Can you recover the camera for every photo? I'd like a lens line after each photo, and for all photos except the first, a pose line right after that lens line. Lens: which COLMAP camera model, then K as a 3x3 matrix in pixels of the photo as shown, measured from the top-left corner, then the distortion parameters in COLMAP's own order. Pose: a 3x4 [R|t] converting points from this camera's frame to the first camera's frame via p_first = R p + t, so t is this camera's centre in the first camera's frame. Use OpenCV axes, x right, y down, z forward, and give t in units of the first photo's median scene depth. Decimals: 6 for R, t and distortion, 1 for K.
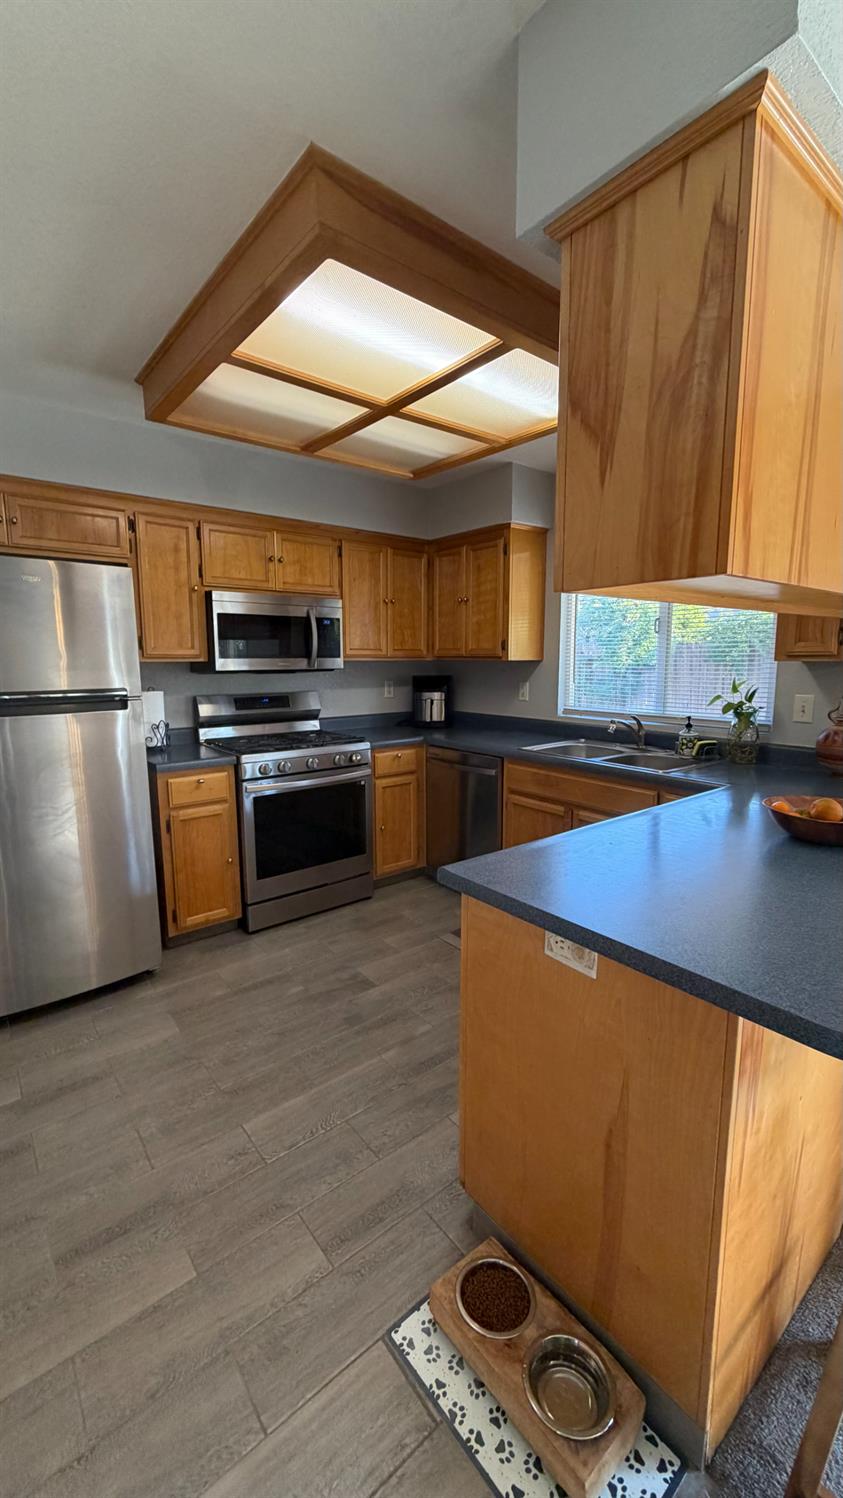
lens RADIAL K [[598.5, 0, 419.9], [0, 598.5, 744.1], [0, 0, 1]] dist [0.001842, 0.000717]
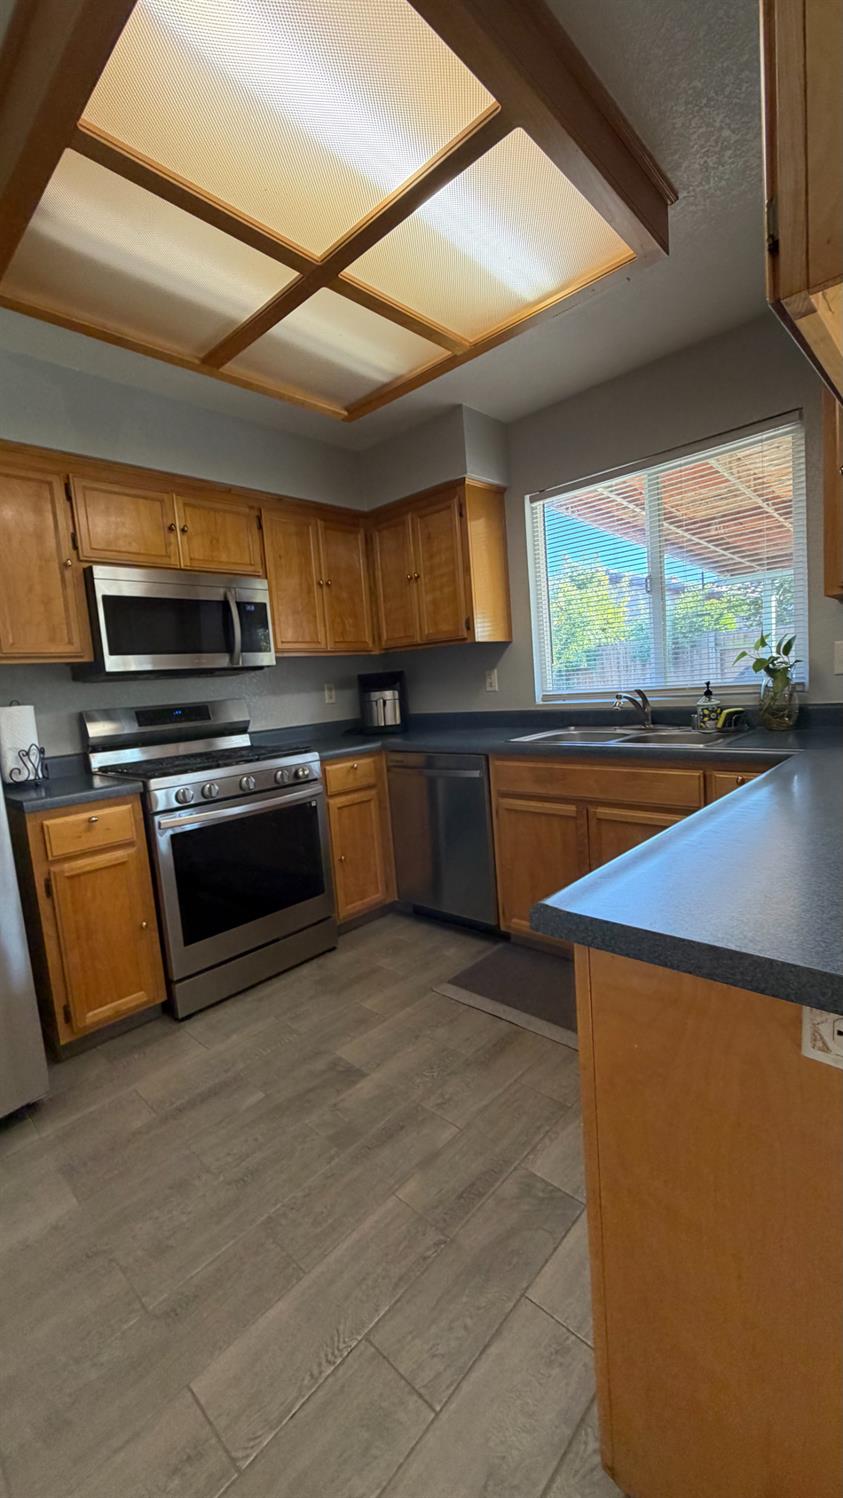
lens RADIAL K [[598.5, 0, 419.6], [0, 598.5, 744.7], [0, 0, 1]] dist [0.001842, 0.000717]
pose [[0.987939, -0.085894, 0.128834, -0.057708], [0.091621, 0.995022, -0.039194, 0.034053], [-0.124826, 0.050525, 0.990891, 0.214293]]
